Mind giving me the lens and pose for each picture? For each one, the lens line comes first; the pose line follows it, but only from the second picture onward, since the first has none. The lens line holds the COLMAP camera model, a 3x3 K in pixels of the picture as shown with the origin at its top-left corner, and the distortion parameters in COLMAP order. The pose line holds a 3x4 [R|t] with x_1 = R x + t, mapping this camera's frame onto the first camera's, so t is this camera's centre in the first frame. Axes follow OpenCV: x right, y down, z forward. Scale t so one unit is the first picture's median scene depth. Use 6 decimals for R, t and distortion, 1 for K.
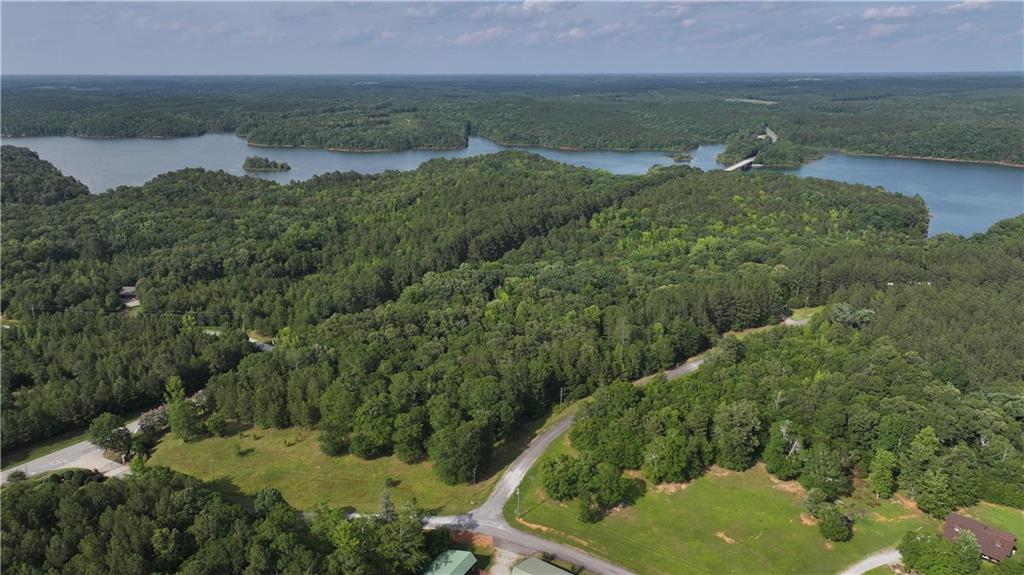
lens RADIAL K [[713.6, 0, 513.8], [0, 713.6, 290.2], [0, 0, 1]] dist [-0.002515, 0.020120]
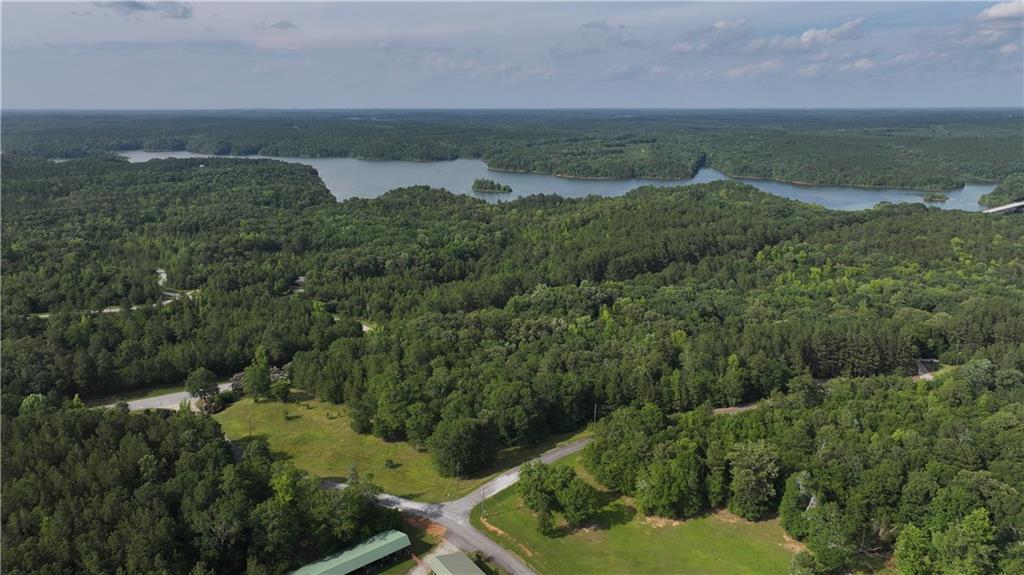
lens RADIAL K [[713.6, 0, 513.5], [0, 713.6, 286.9], [0, 0, 1]] dist [-0.002515, 0.020120]
pose [[0.937876, 0.086693, -0.335966, 0.160414], [-0.102878, 0.994222, -0.030644, 0.011332], [0.331368, 0.063304, 0.941375, 0.025274]]
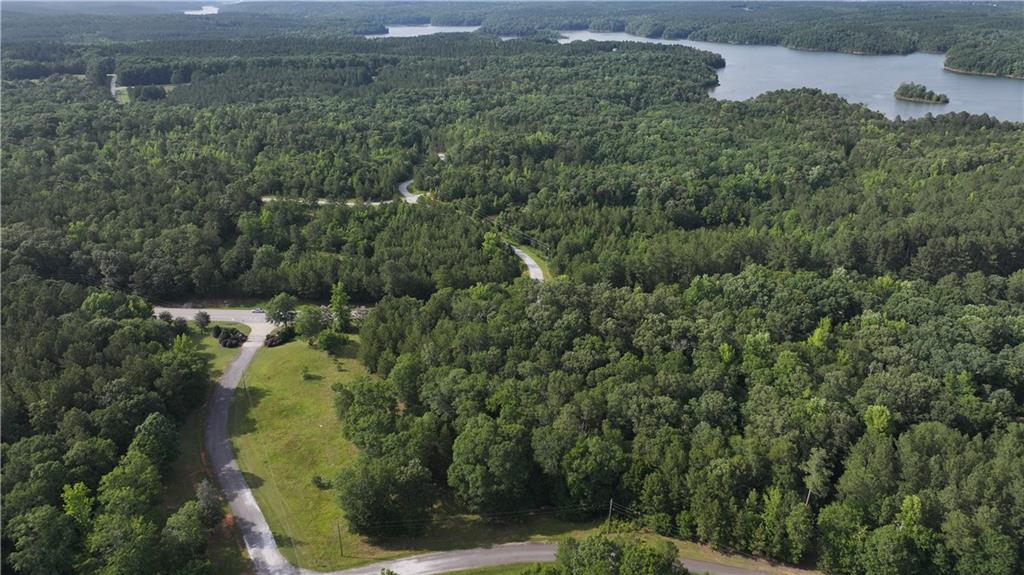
lens RADIAL K [[713.6, 0, 515.4], [0, 713.6, 283.2], [0, 0, 1]] dist [-0.002515, 0.020120]
pose [[0.569605, 0.316773, -0.758422, 0.251241], [-0.238345, 0.946758, 0.216430, -0.090186], [0.786601, 0.057487, 0.614779, 0.319594]]
